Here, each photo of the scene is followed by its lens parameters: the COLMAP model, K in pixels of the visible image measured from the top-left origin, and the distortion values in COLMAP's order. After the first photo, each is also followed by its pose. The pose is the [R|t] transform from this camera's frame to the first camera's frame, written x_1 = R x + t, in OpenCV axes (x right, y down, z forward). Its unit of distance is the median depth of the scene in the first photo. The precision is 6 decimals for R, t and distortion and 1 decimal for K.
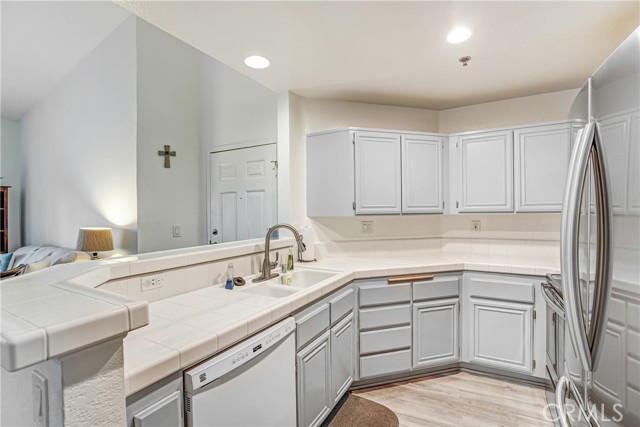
lens RADIAL K [[292.9, 0, 319.6], [0, 292.9, 212.1], [0, 0, 1]] dist [-0.001551, -0.000034]
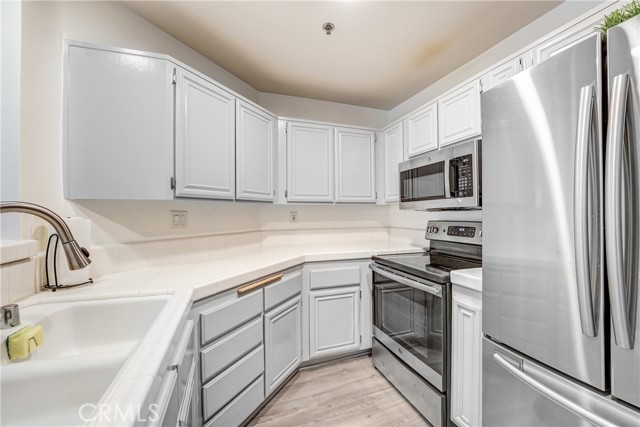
lens RADIAL K [[263.7, 0, 321.8], [0, 263.7, 213.1], [0, 0, 1]] dist [-0.029914, -0.000141]
pose [[0.650630, 0.009530, 0.759335, -0.099686], [-0.006274, 0.999955, -0.007174, 0.045768], [-0.759369, -0.000096, 0.650660, 0.404024]]
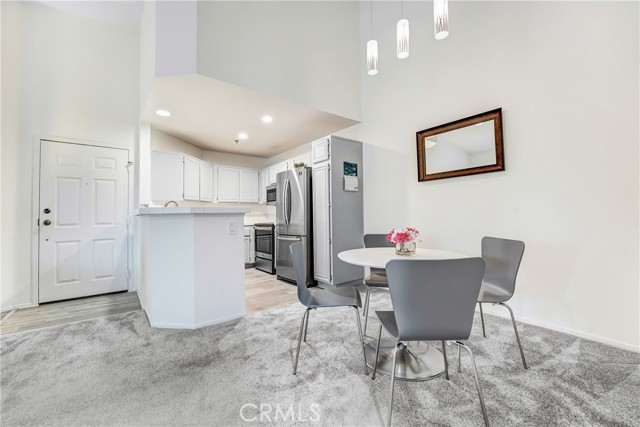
lens RADIAL K [[263.7, 0, 314.0], [0, 263.7, 209.6], [0, 0, 1]] dist [-0.029914, -0.000141]
pose [[0.401338, 0.024246, 0.915609, -1.073382], [0.003392, 0.999603, -0.027957, 0.120874], [-0.915924, 0.014326, 0.401096, -0.434220]]
